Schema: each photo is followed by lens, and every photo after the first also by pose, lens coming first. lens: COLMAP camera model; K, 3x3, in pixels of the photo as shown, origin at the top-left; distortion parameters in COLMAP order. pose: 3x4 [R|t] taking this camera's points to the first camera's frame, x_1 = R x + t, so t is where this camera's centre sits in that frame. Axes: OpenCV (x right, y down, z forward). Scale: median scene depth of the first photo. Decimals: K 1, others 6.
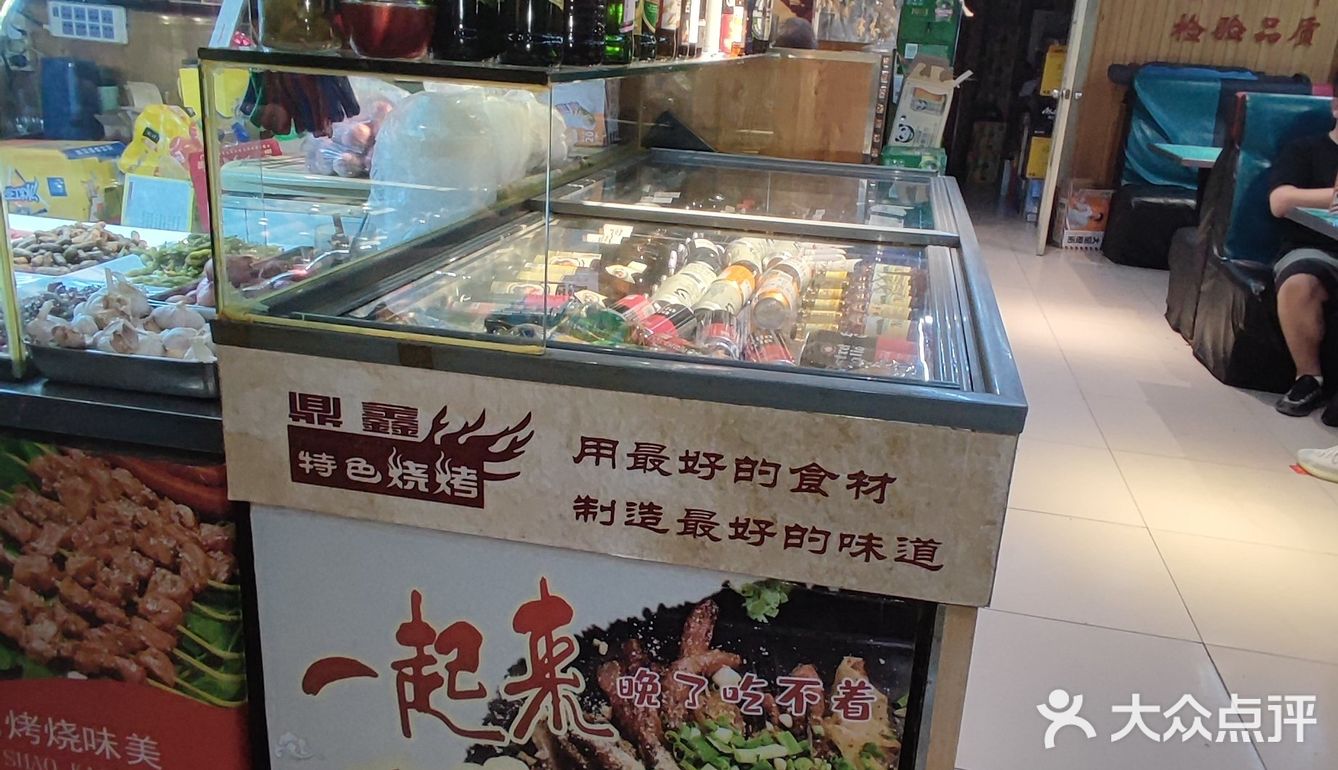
lens RADIAL K [[1080.3, 0, 678.5], [0, 1080.3, 385.4], [0, 0, 1]] dist [-0.002247, 0.003395]
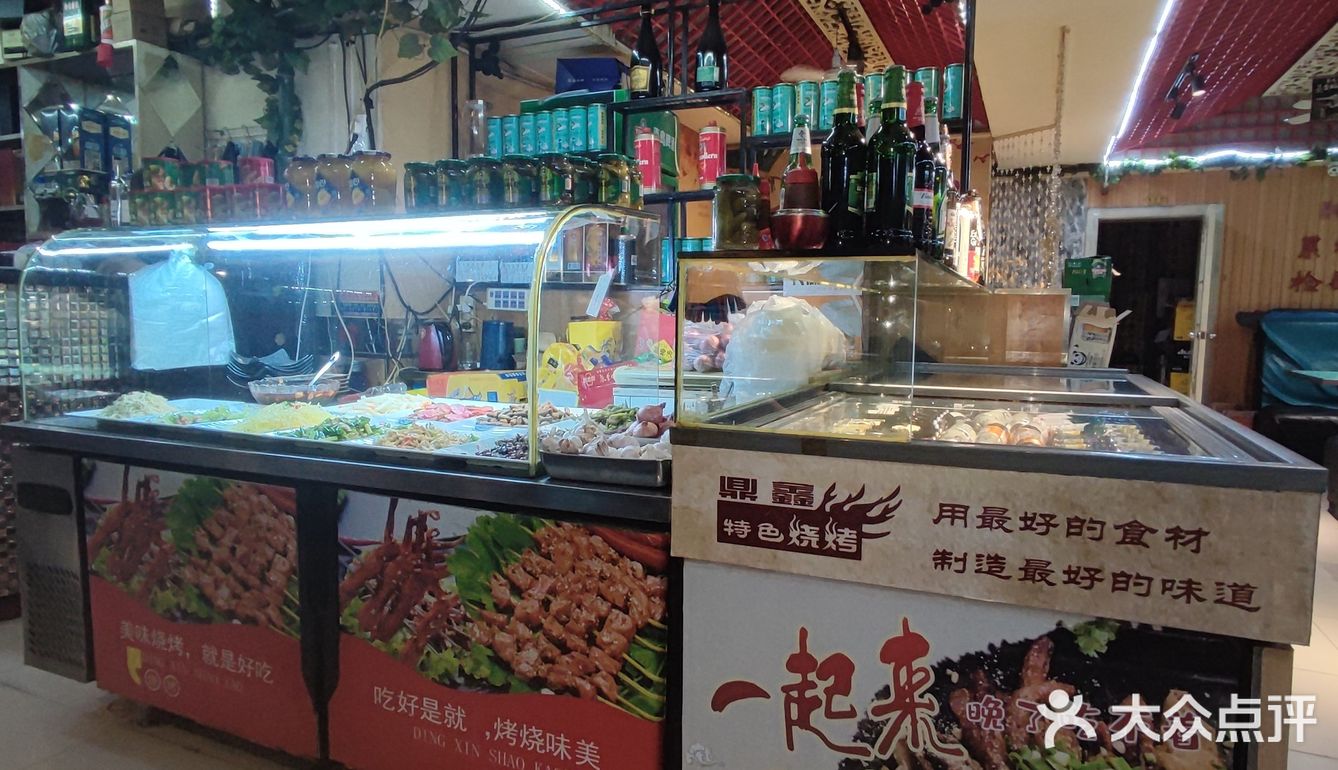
lens RADIAL K [[815.0, 0, 669.0], [0, 815.0, 385.0], [0, 0, 1]] dist [-0.002633, 0.017804]
pose [[0.975153, -0.025432, -0.220067, -0.174284], [-0.028472, 0.970762, -0.238349, 0.142353], [0.219694, 0.238693, 0.945918, -0.076278]]
